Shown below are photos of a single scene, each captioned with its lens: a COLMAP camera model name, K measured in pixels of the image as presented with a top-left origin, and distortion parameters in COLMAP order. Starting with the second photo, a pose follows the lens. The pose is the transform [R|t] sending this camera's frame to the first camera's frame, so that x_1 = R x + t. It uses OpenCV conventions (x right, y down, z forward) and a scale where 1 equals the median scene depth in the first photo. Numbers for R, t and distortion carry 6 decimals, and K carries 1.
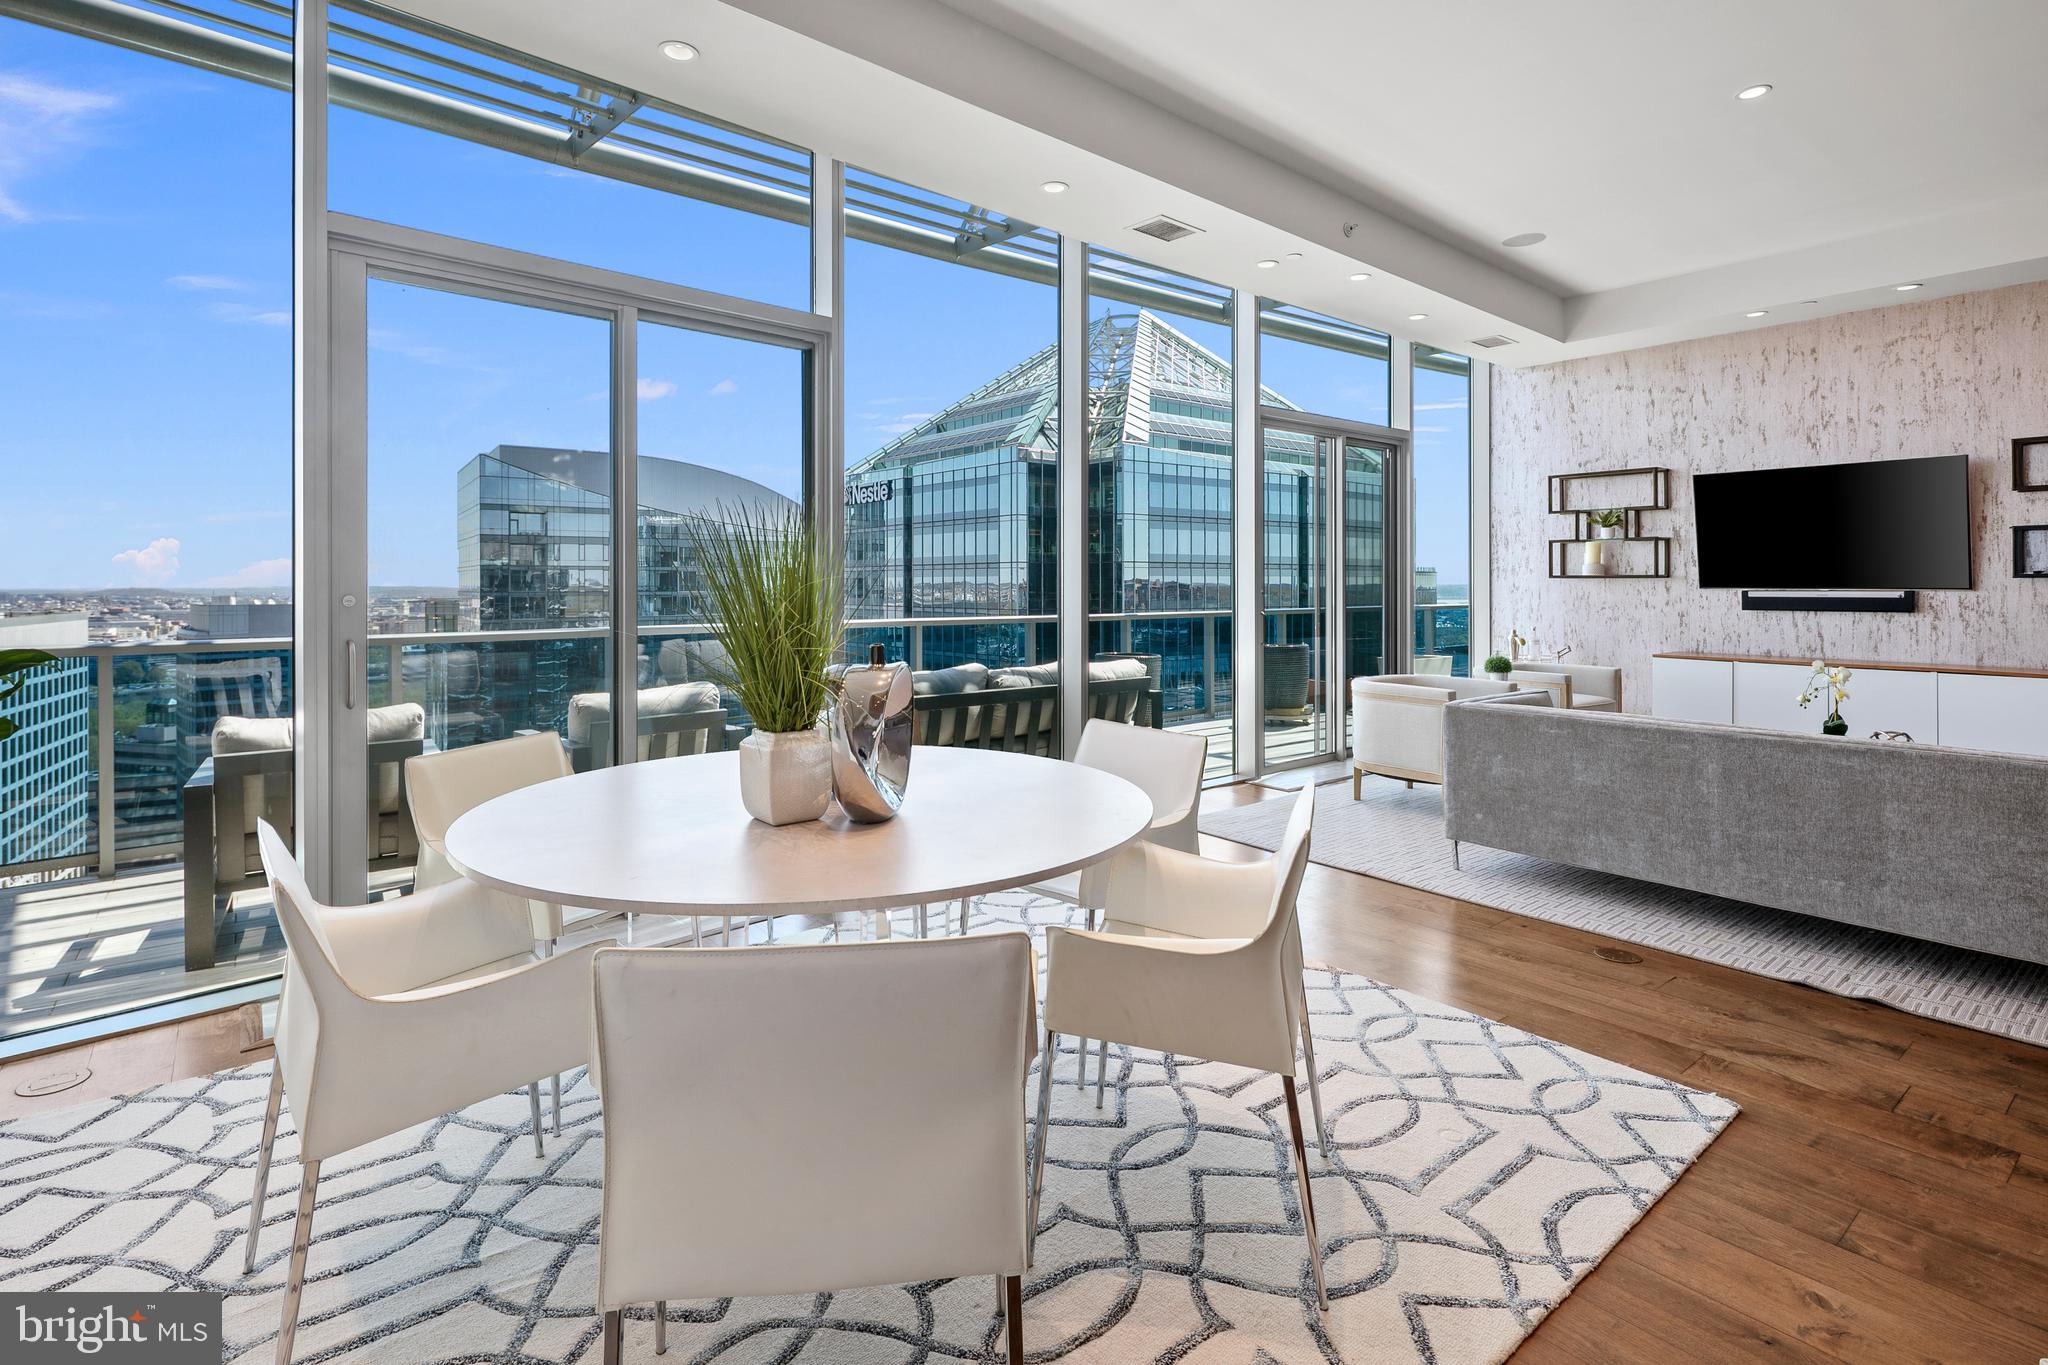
lens RADIAL K [[996.9, 0, 1016.4], [0, 996.9, 582.9], [0, 0, 1]] dist [0.001112, -0.002203]
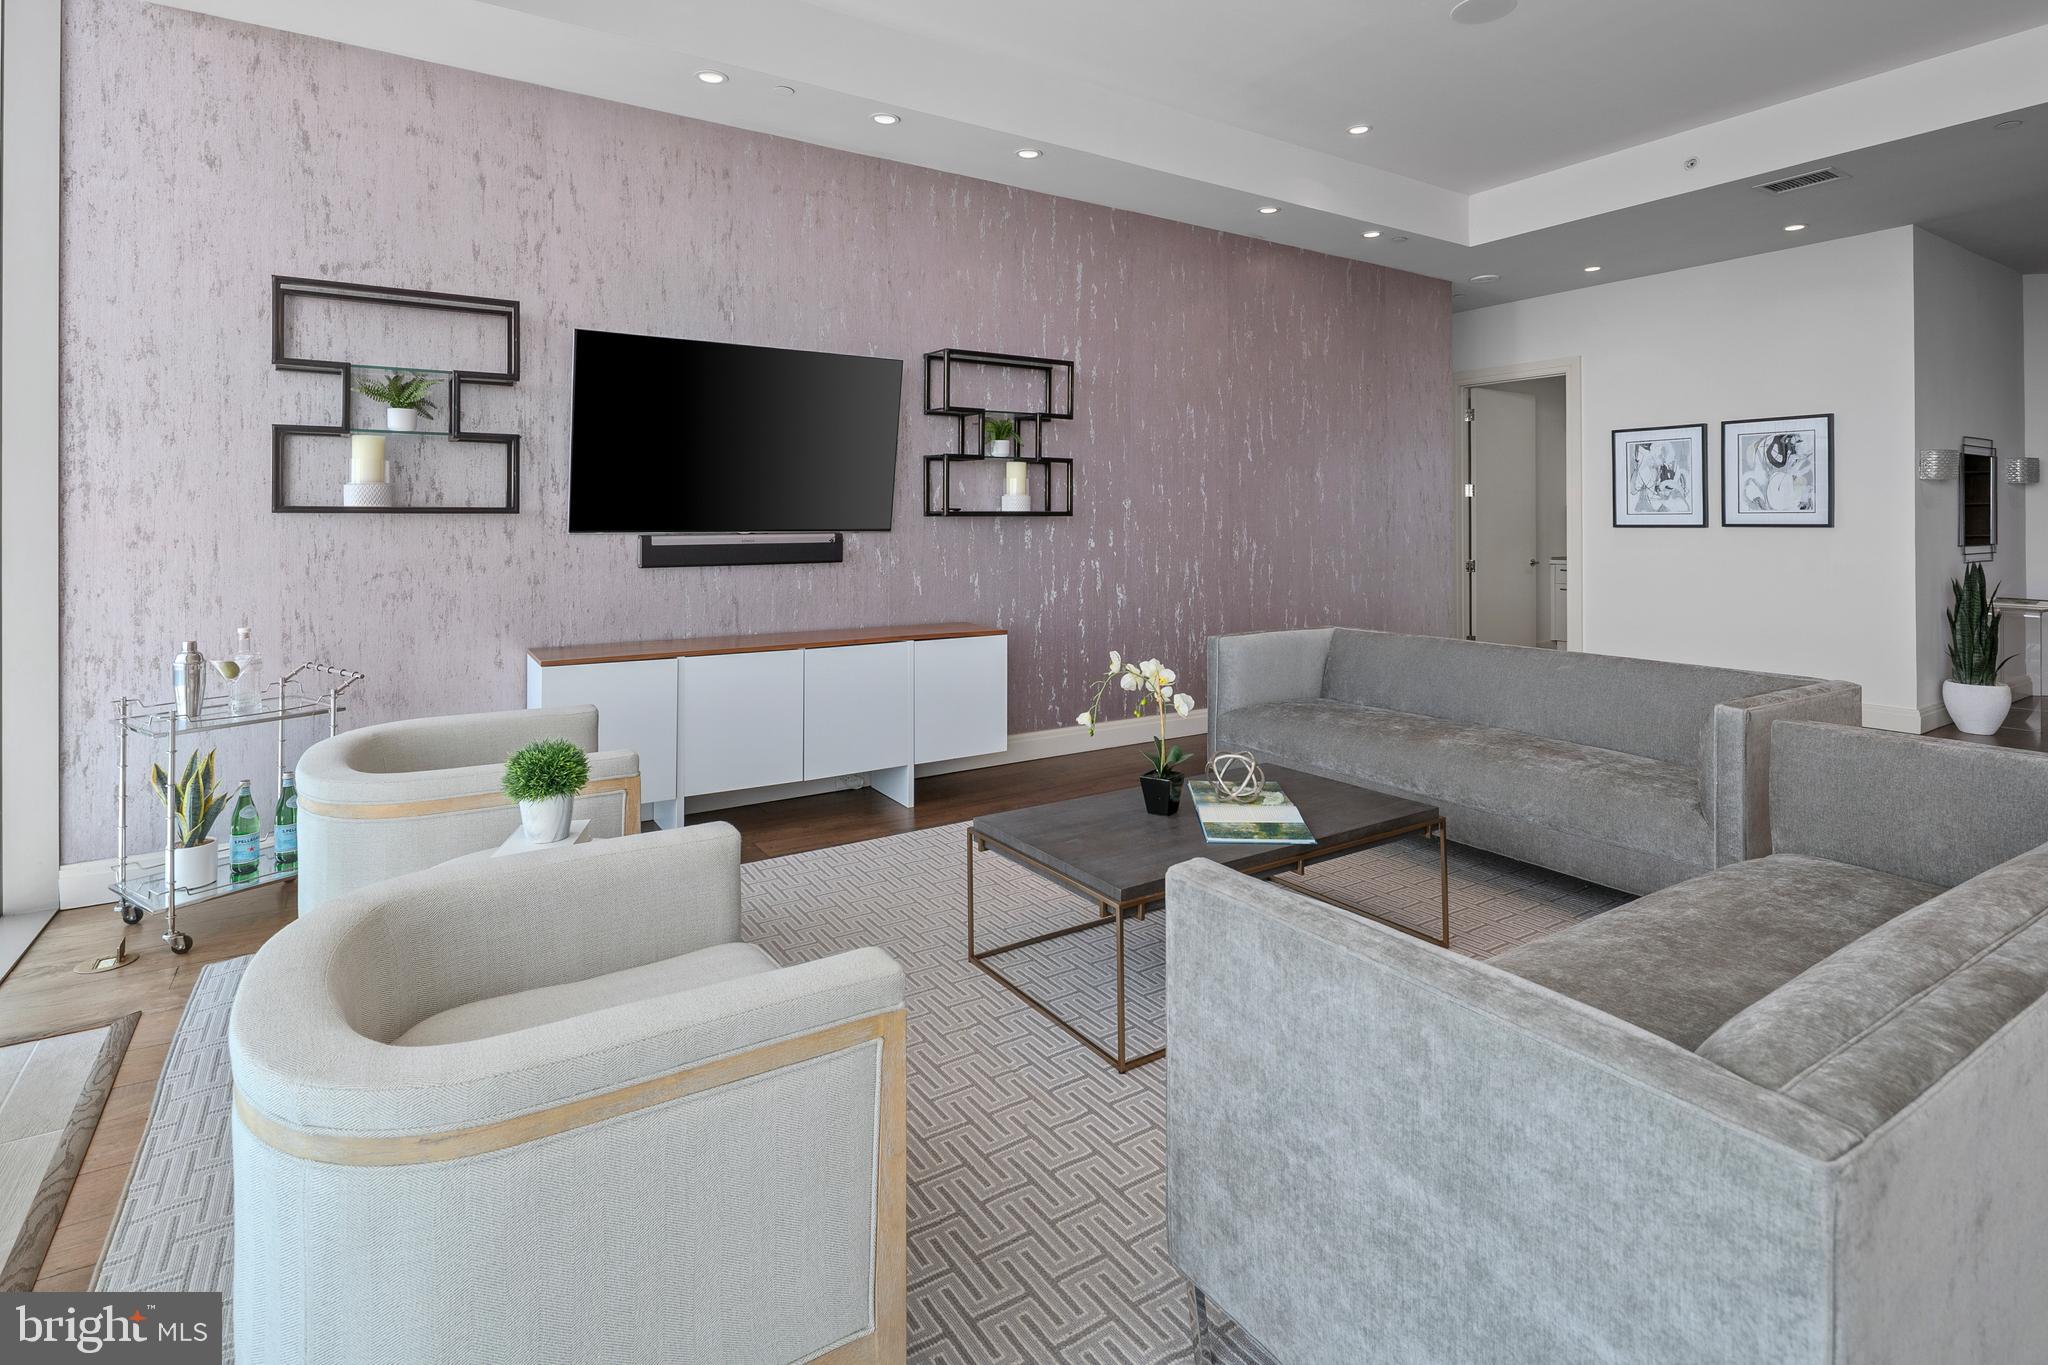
lens RADIAL K [[1010.9, 0, 1022.1], [0, 1010.9, 516.1], [0, 0, 1]] dist [0.000743, -0.001333]
pose [[0.088077, 0.006619, 0.996092, 0.137422], [0.001220, 0.999976, -0.006752, 0.000247], [-0.996113, 0.001810, 0.088067, 0.693268]]
